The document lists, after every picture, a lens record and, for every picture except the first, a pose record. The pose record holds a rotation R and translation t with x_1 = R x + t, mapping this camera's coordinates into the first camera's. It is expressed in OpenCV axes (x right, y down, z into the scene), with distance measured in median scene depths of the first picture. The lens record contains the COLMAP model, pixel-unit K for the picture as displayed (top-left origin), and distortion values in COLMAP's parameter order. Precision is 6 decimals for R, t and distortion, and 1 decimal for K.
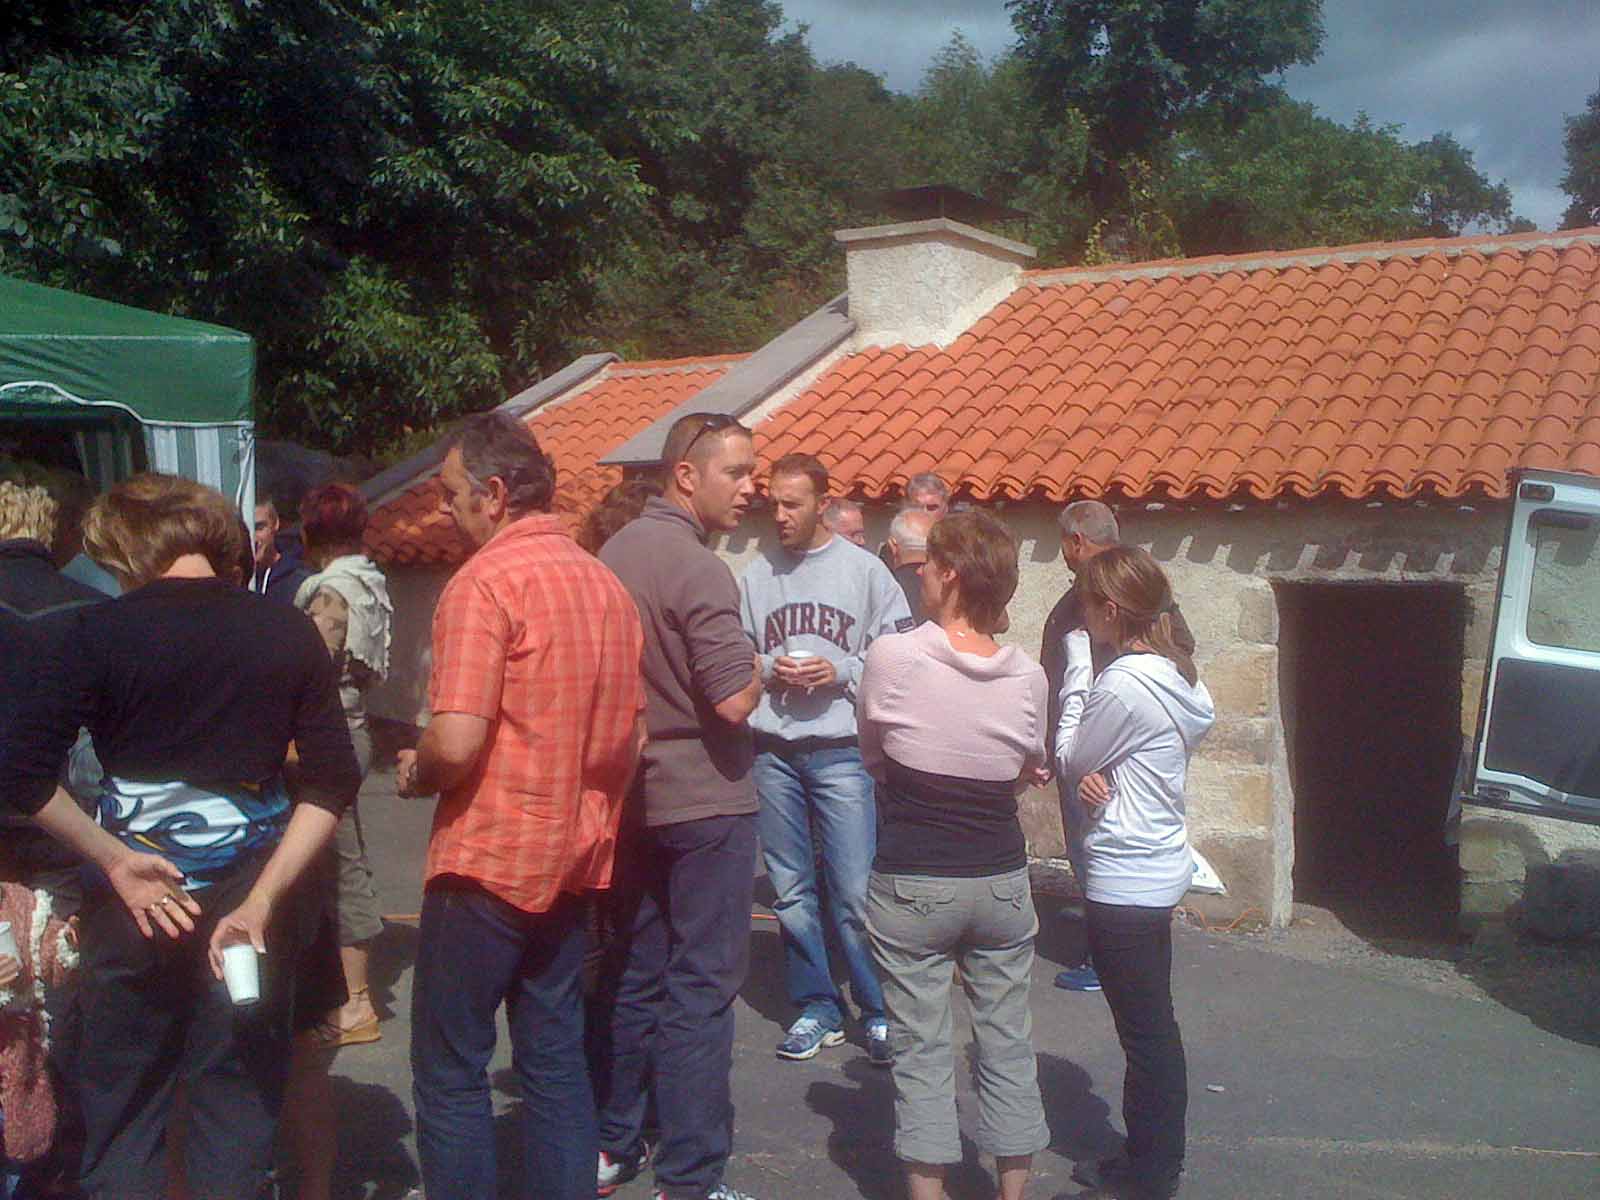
lens RADIAL K [[1803.5, 0, 800.0], [0, 1803.5, 600.0], [0, 0, 1]] dist [0.084344, -0.311642]
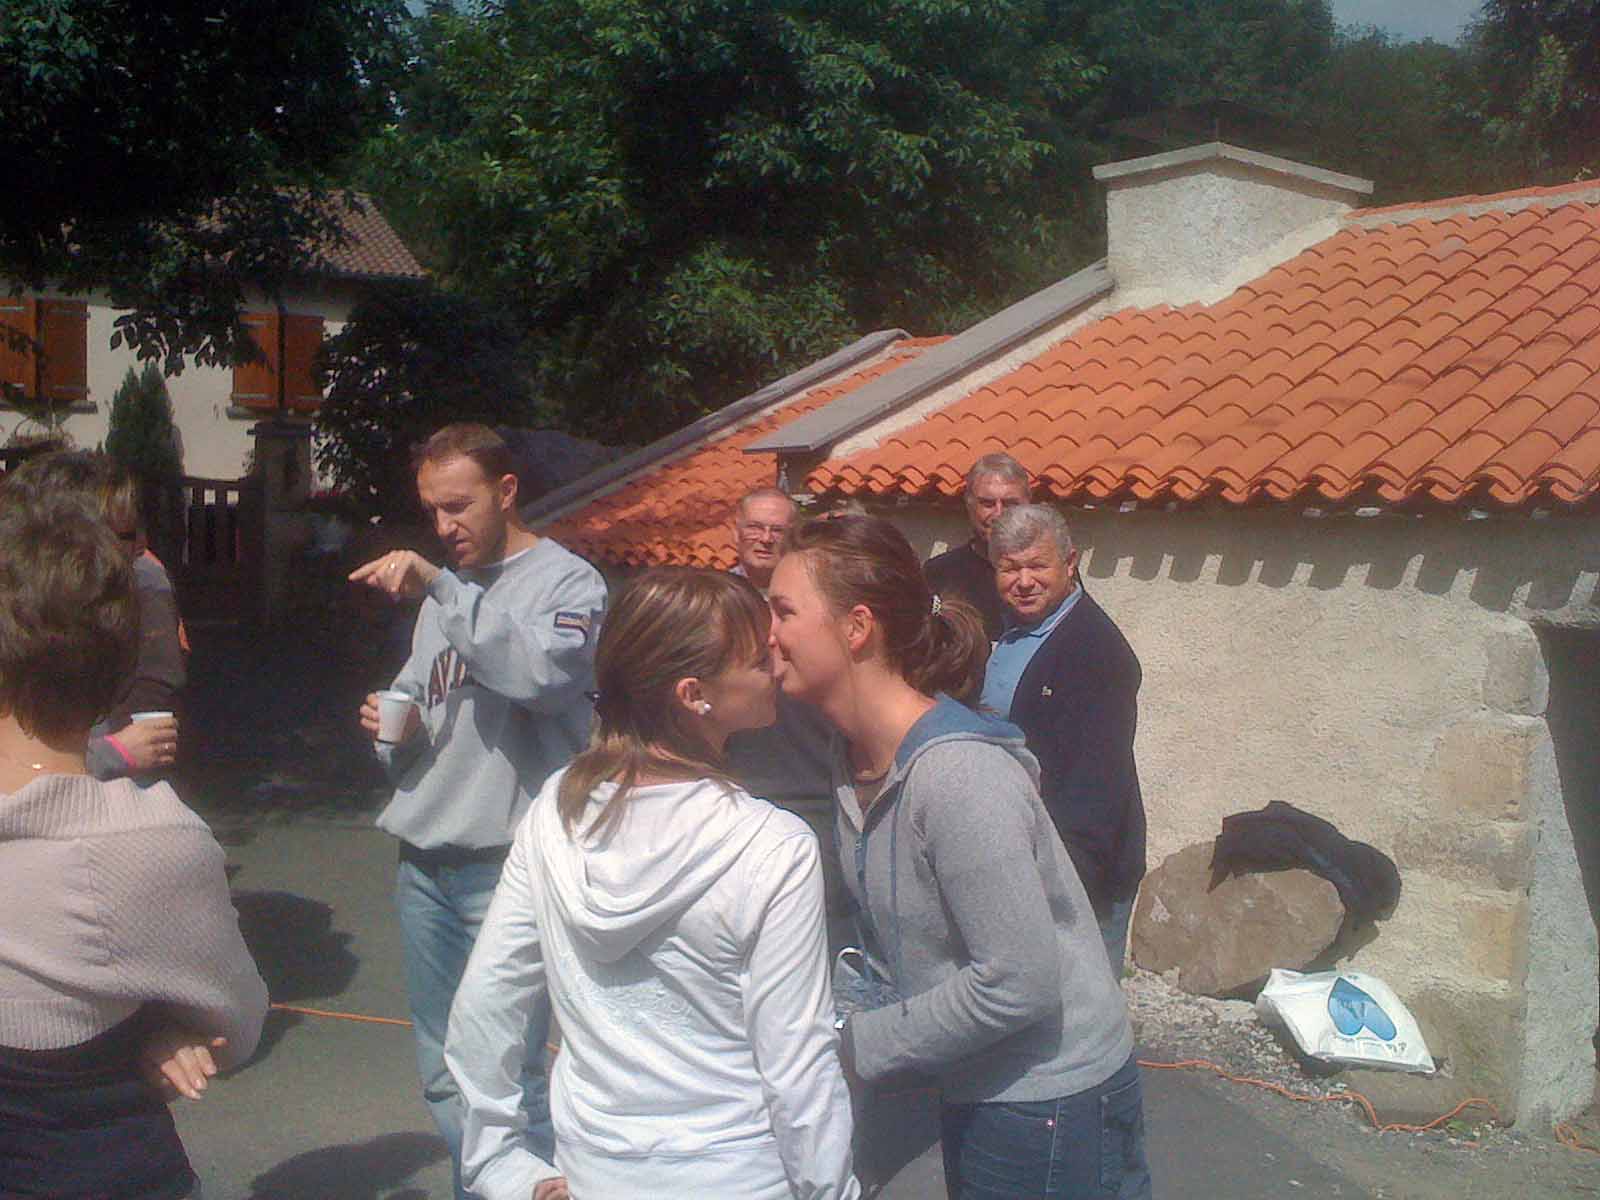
lens RADIAL K [[1803.5, 0, 800.0], [0, 1803.5, 600.0], [0, 0, 1]] dist [0.084344, -0.311642]
pose [[0.951514, 0.032564, -0.305877, 0.168819], [-0.033004, 0.999448, 0.003735, -0.010452], [0.305830, 0.006541, 0.952064, 0.215959]]
